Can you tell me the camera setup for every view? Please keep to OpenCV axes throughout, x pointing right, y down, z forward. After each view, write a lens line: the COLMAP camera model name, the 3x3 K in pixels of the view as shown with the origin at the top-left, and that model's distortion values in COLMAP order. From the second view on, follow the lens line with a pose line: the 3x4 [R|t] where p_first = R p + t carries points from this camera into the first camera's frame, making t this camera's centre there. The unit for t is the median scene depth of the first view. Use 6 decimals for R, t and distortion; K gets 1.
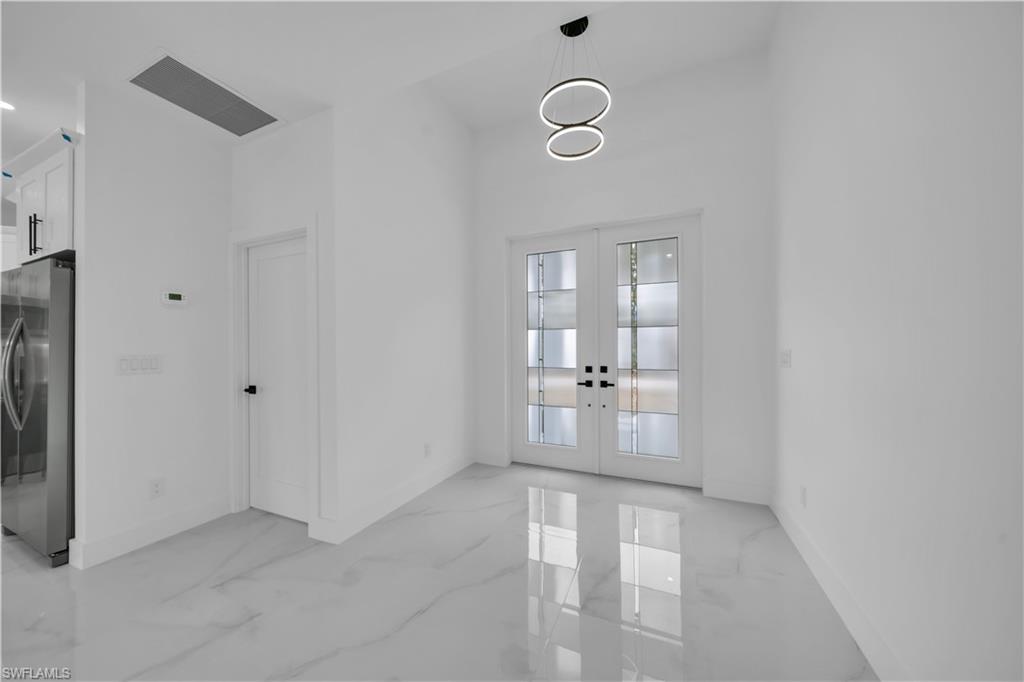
lens RADIAL K [[353.0, 0, 505.5], [0, 353.0, 347.8], [0, 0, 1]] dist [0.002529, 0.000064]
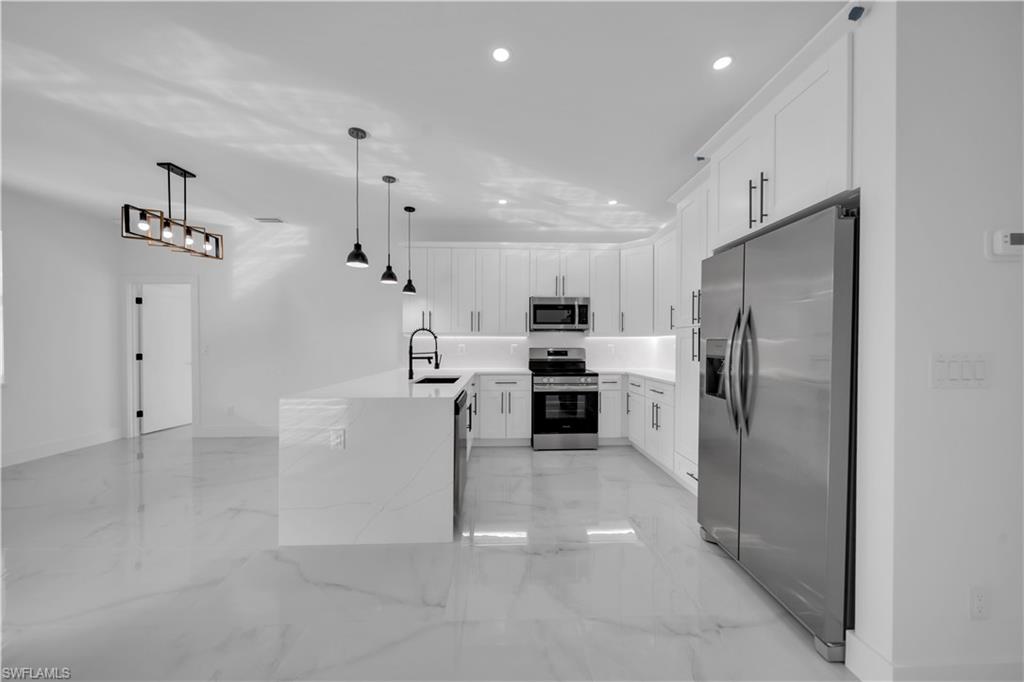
lens RADIAL K [[353.0, 0, 519.8], [0, 353.0, 347.4], [0, 0, 1]] dist [0.002529, 0.000064]
pose [[0.434816, 0.017276, -0.900353, -0.536513], [0.003546, 0.999775, 0.020896, -0.002585], [0.900512, -0.012279, 0.434657, 0.097753]]
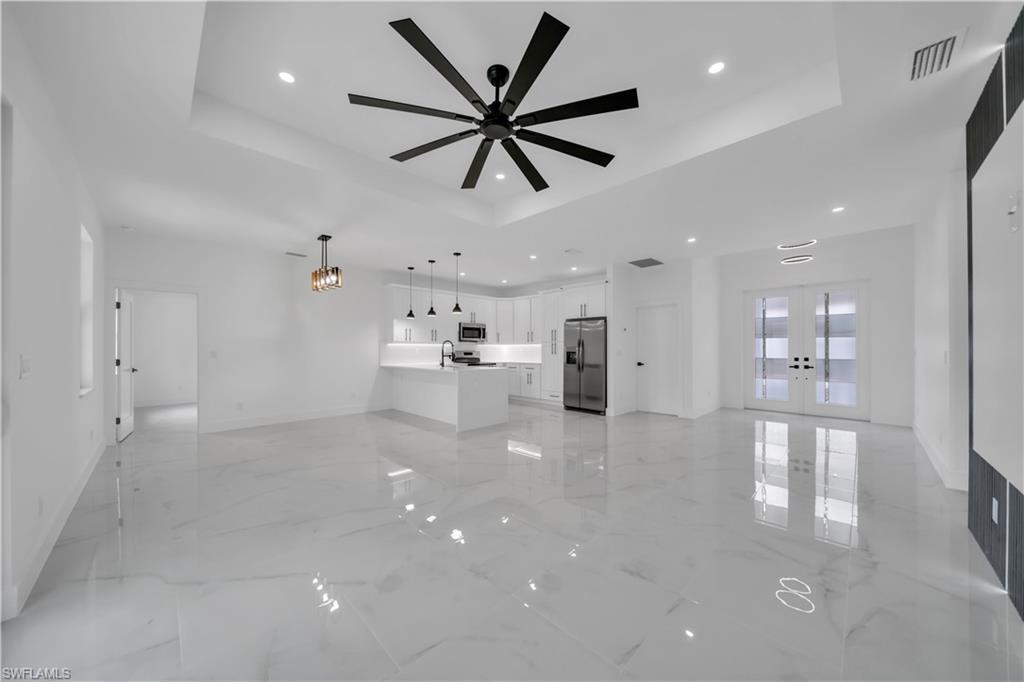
lens RADIAL K [[353.0, 0, 514.7], [0, 353.0, 344.0], [0, 0, 1]] dist [0.002529, 0.000064]
pose [[0.931196, 0.001325, -0.364516, -0.495412], [-0.001978, 0.999997, -0.001417, -0.015421], [0.364513, 0.002040, 0.931196, -1.358465]]
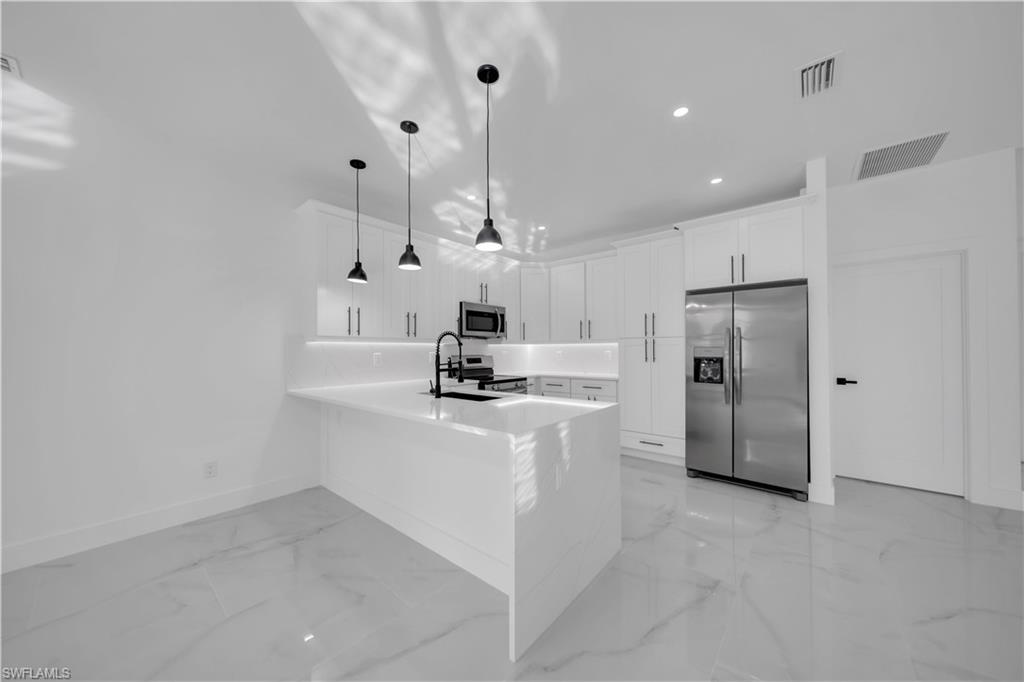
lens RADIAL K [[353.0, 0, 510.9], [0, 353.0, 343.3], [0, 0, 1]] dist [0.002529, 0.000064]
pose [[0.954674, -0.005747, -0.297598, -1.163368], [0.003203, 0.999954, -0.009038, -0.004717], [0.297637, 0.007675, 0.954648, -0.420846]]
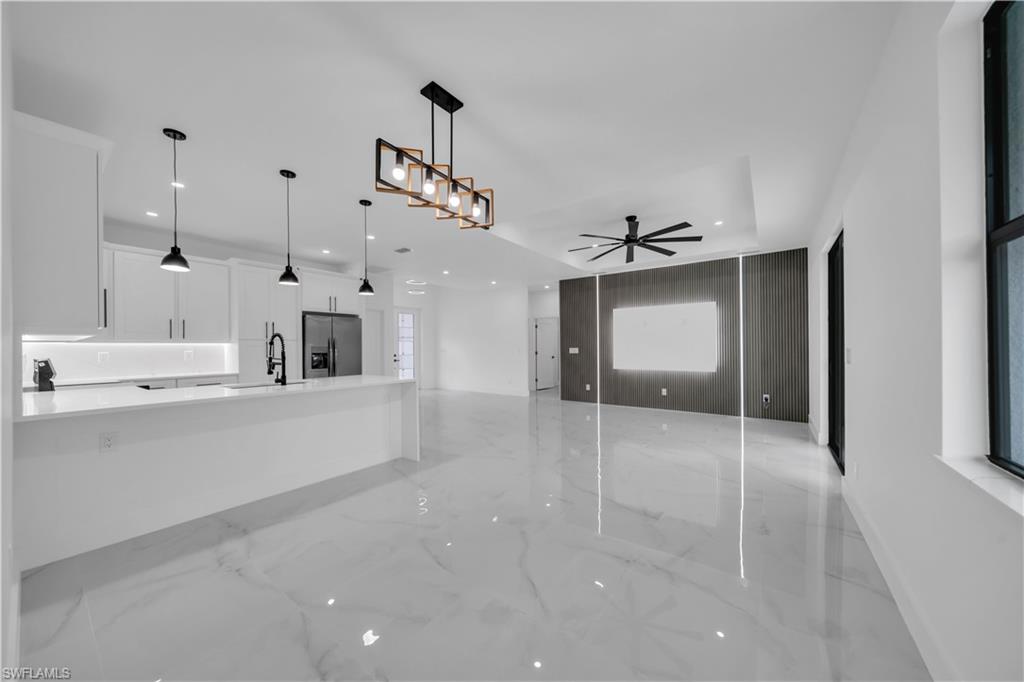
lens RADIAL K [[353.0, 0, 509.9], [0, 353.0, 345.8], [0, 0, 1]] dist [0.002529, 0.000064]
pose [[0.230702, 0.007856, 0.972993, -2.322459], [-0.001032, 0.999969, -0.007829, 0.004061], [-0.973024, 0.000802, 0.230703, -0.566299]]
